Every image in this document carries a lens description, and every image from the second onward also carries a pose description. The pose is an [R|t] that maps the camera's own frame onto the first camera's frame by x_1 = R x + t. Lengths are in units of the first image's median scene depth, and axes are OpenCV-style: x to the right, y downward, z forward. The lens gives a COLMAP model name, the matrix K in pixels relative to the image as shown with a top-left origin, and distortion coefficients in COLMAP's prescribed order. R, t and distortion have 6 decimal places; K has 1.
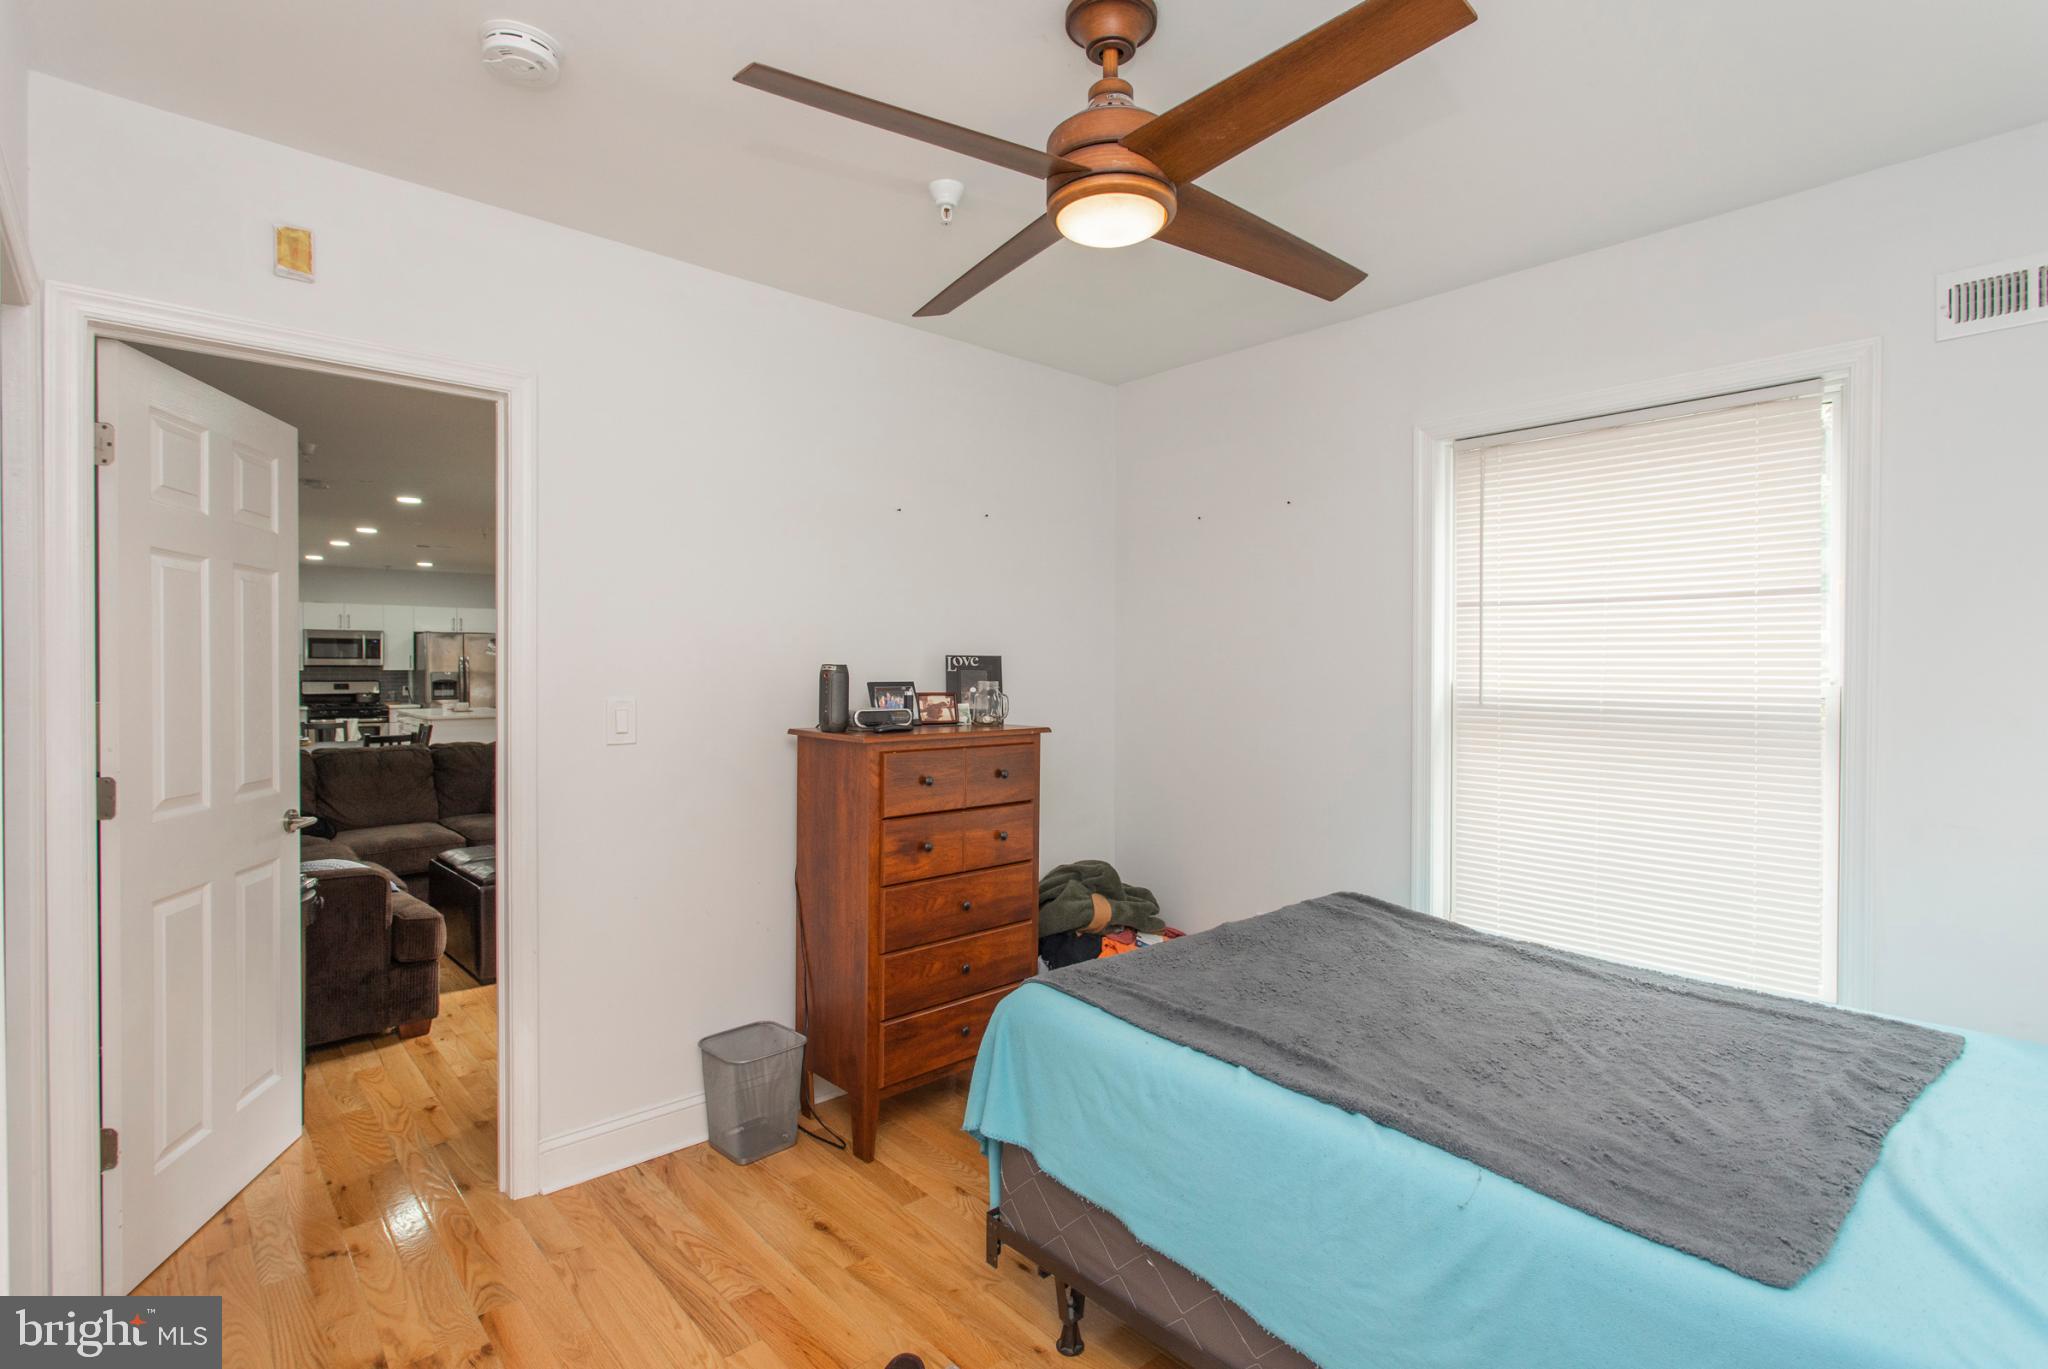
lens RADIAL K [[1003.4, 0, 1017.2], [0, 1003.4, 669.1], [0, 0, 1]] dist [-0.000414, -0.000154]
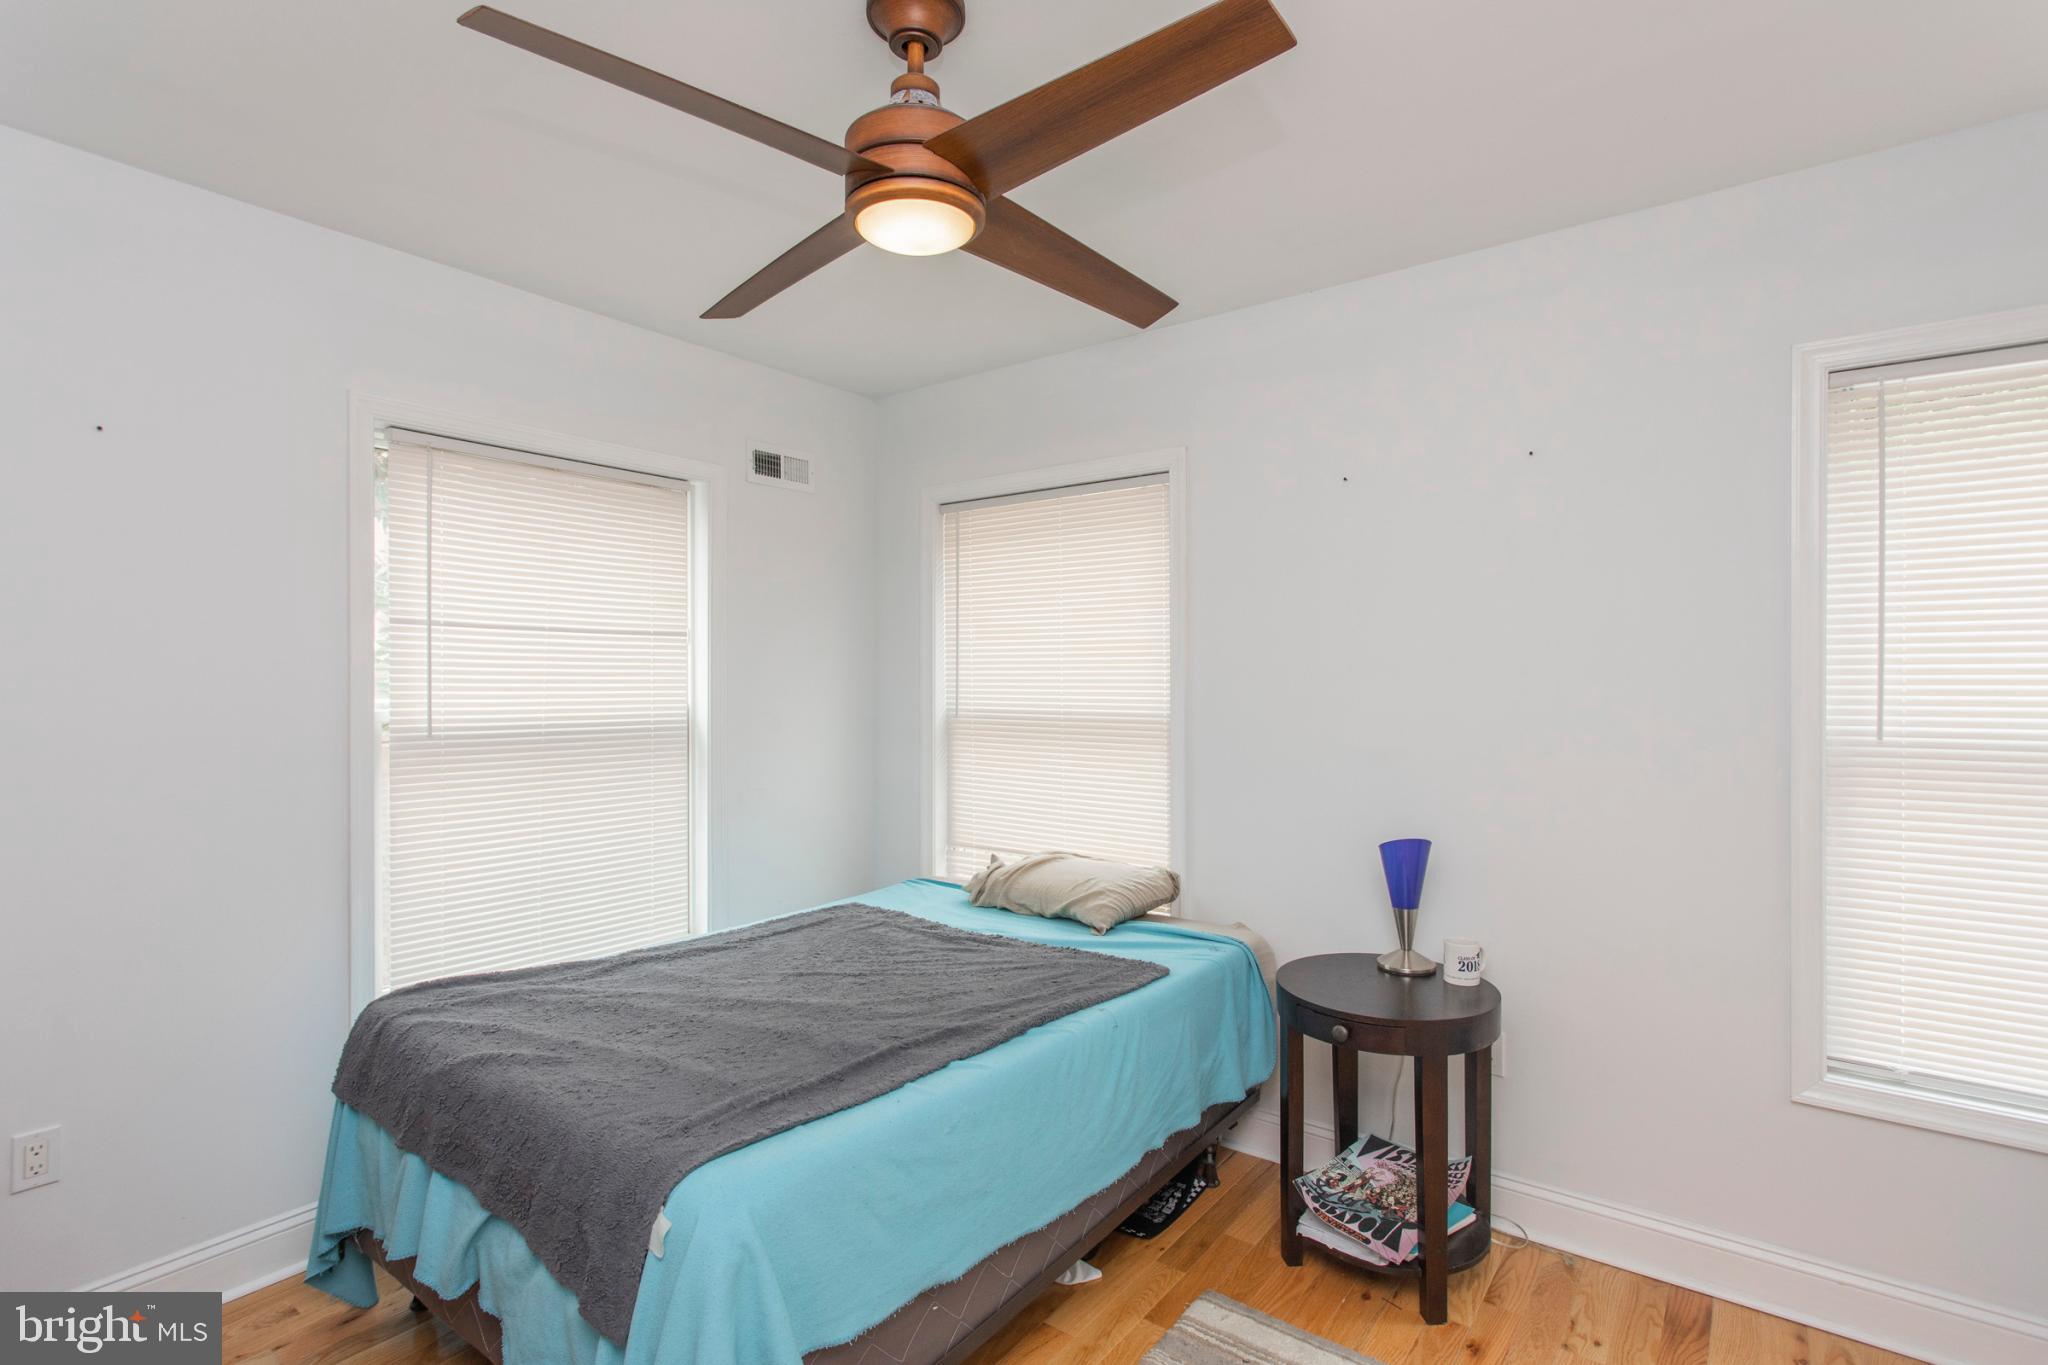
lens RADIAL K [[969.4, 0, 1032.3], [0, 969.4, 689.3], [0, 0, 1]] dist [-0.006809, 0.001164]
pose [[-0.206618, -0.010924, 0.978361, -0.783313], [0.001494, 0.999933, 0.011481, -0.024177], [-0.978421, 0.003834, -0.206588, 1.066721]]
